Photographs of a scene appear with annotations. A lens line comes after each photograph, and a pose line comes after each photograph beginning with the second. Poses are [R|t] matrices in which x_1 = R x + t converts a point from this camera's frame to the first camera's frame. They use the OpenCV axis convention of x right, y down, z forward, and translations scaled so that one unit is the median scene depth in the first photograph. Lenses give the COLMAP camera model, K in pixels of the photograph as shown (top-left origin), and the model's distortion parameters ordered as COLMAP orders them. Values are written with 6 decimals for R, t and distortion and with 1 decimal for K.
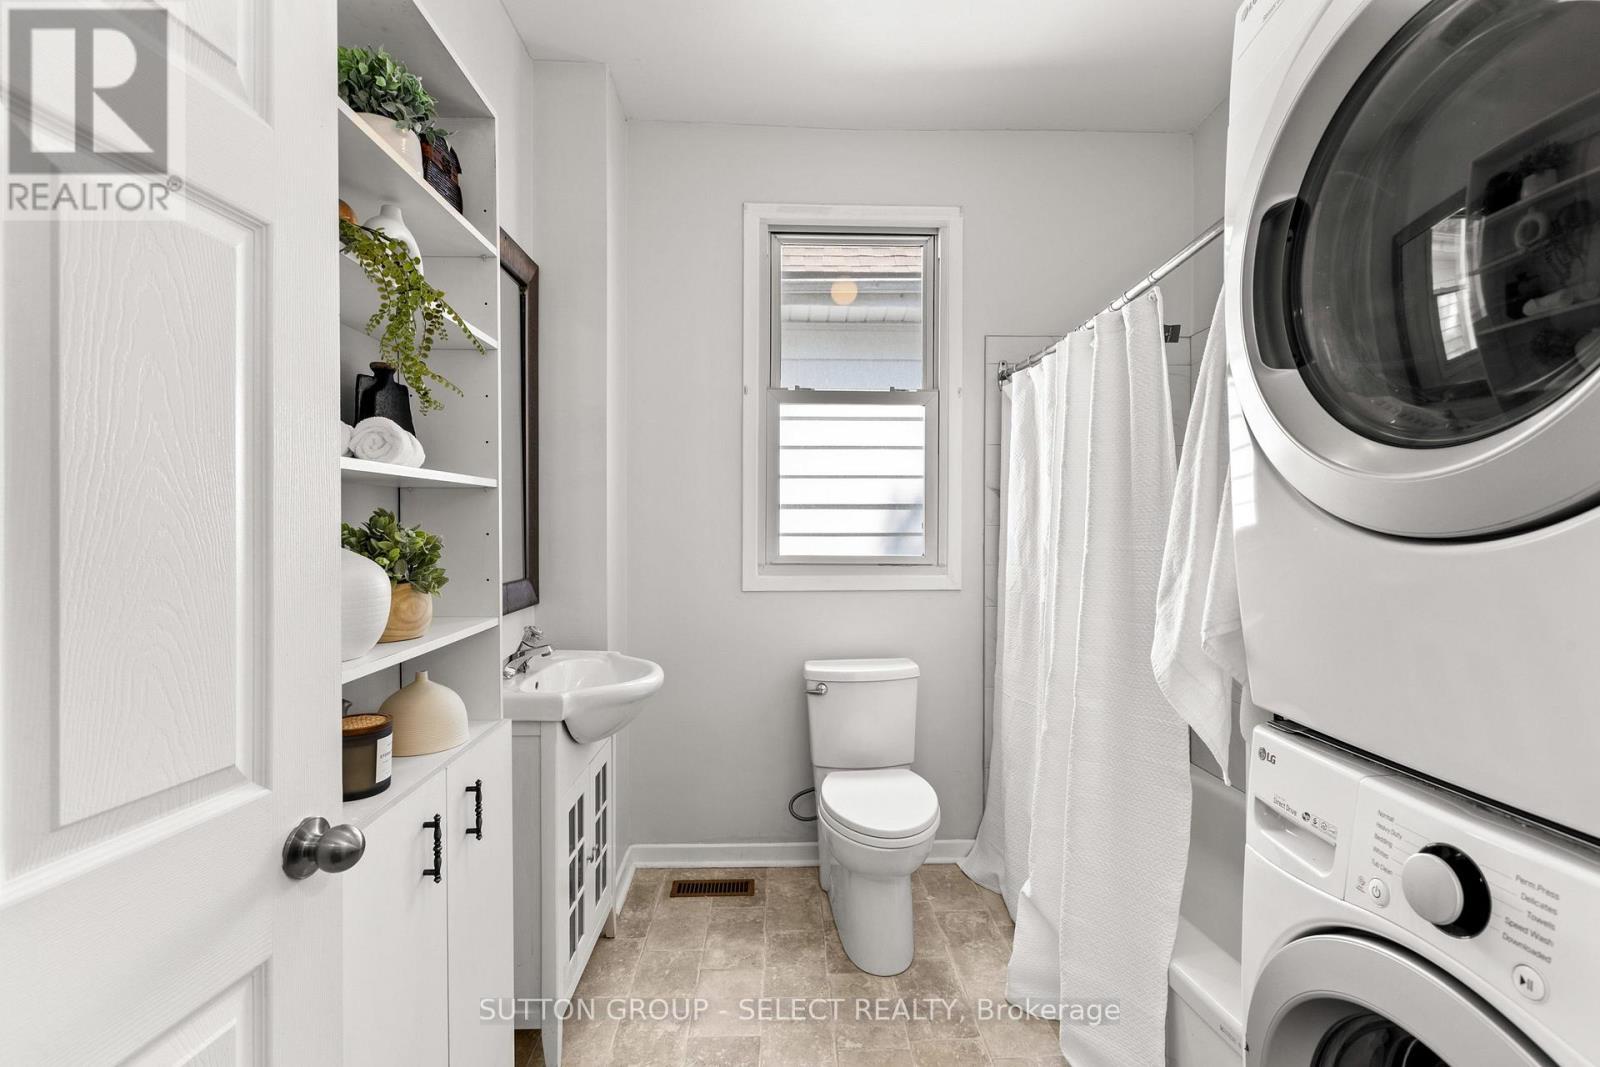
lens RADIAL K [[720.8, 0, 793.0], [0, 720.8, 526.3], [0, 0, 1]] dist [-0.001627, -0.000089]
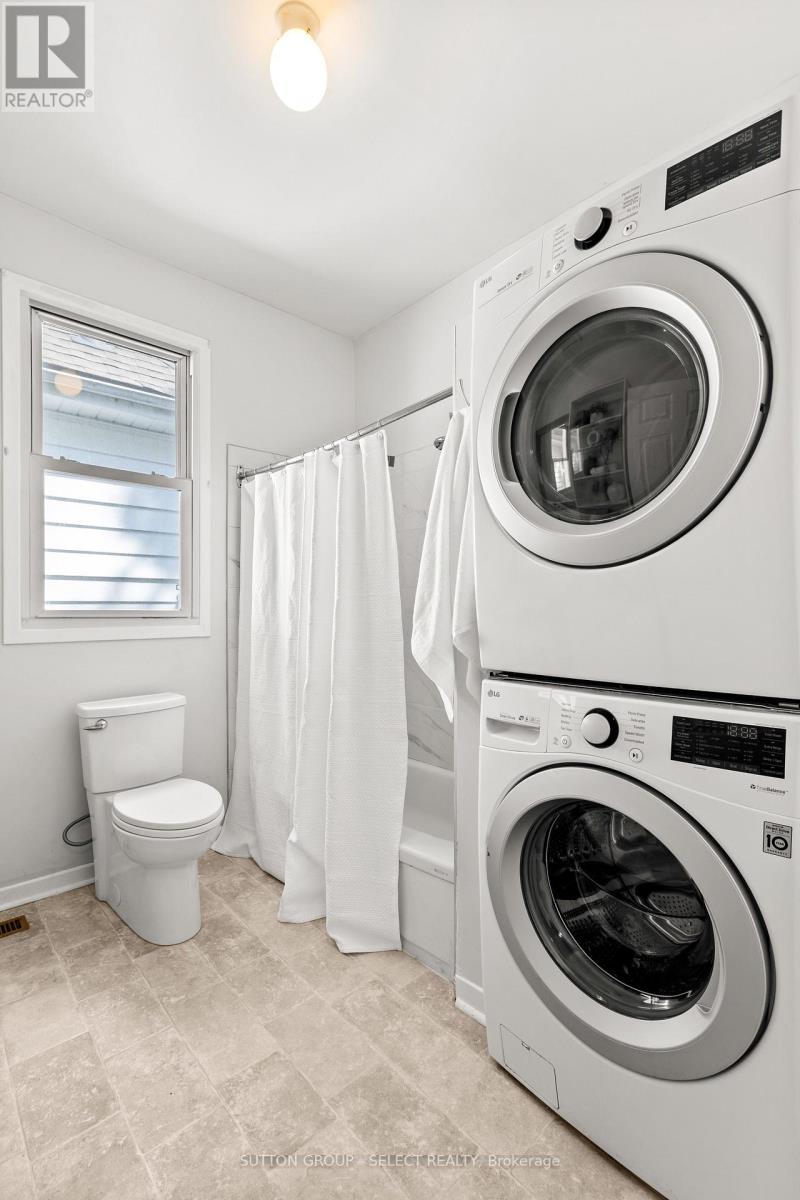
lens RADIAL K [[540.6, 0, 407.7], [0, 540.6, 606.7], [0, 0, 1]] dist [-0.001627, -0.000089]
pose [[0.757264, 0.001918, 0.653106, -0.173229], [-0.004077, 0.999990, 0.001790, 0.040796], [-0.653096, -0.004019, 0.757265, 0.043013]]
